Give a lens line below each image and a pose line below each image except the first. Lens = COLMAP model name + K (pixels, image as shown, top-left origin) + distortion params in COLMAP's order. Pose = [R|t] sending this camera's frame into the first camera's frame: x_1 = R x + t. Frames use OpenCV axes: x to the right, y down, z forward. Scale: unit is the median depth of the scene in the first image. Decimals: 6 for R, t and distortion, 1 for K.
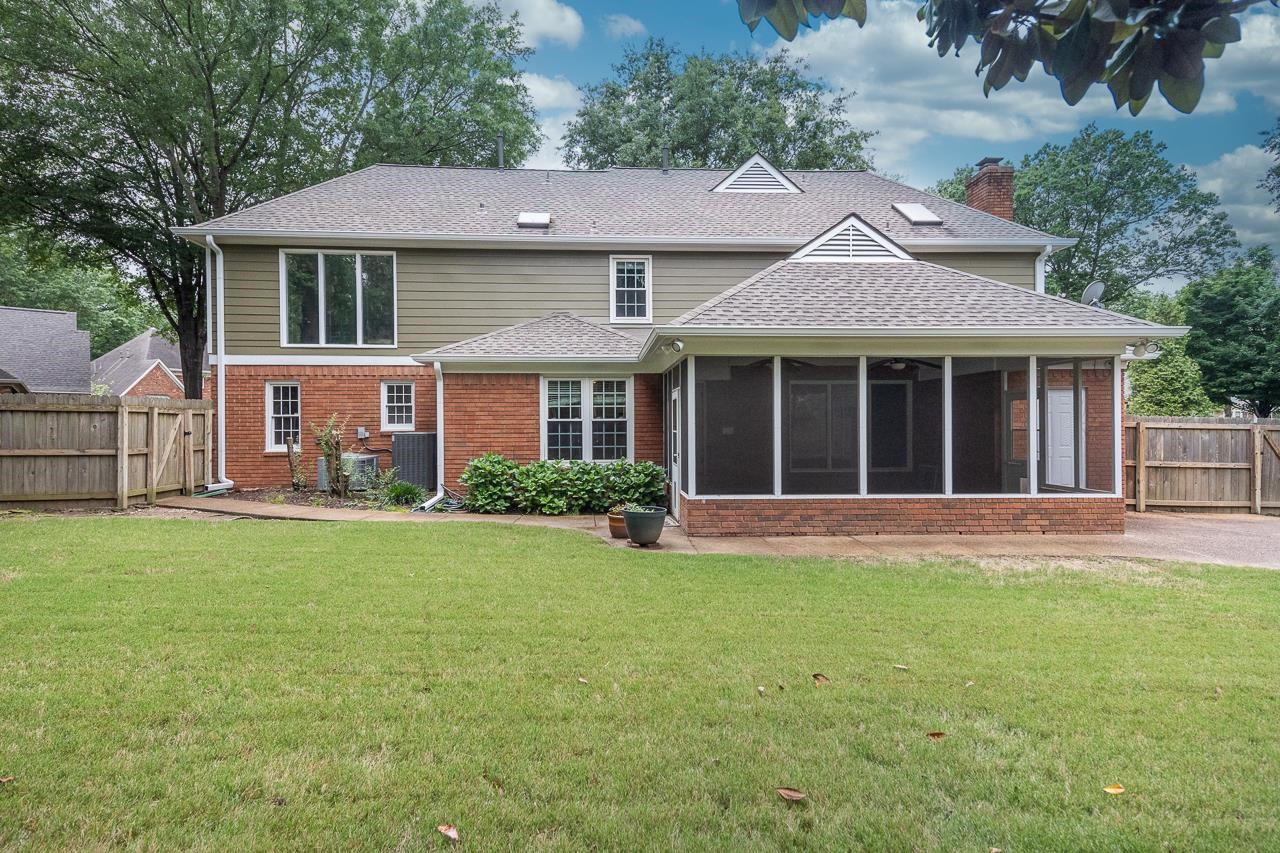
lens RADIAL K [[615.6, 0, 602.7], [0, 615.6, 430.0], [0, 0, 1]] dist [0.028826, -0.000352]
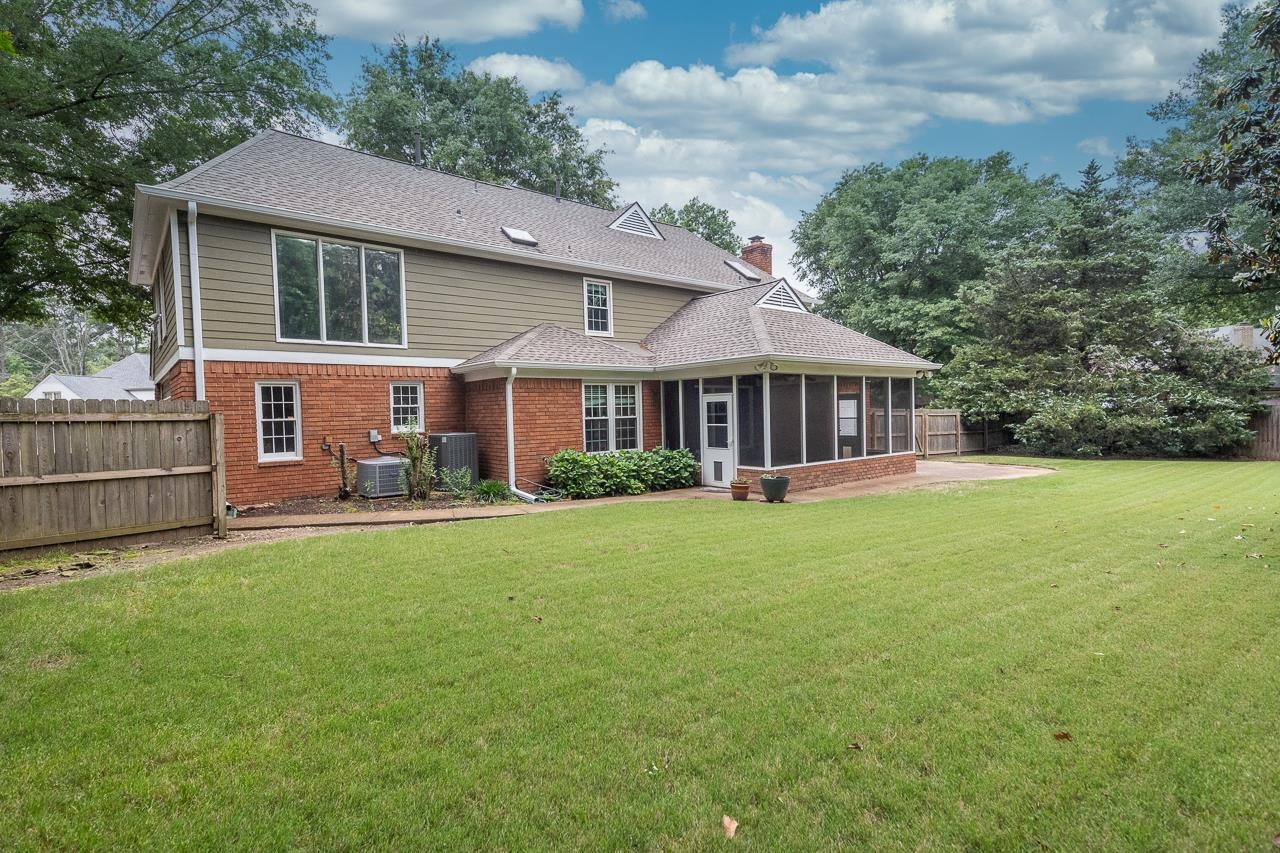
lens RADIAL K [[615.6, 0, 602.7], [0, 615.6, 430.0], [0, 0, 1]] dist [0.028826, -0.000352]
pose [[0.813810, -0.032747, 0.580208, -0.660792], [0.025495, 0.999462, 0.020650, -0.015519], [-0.580572, -0.002013, 0.814206, 0.019350]]
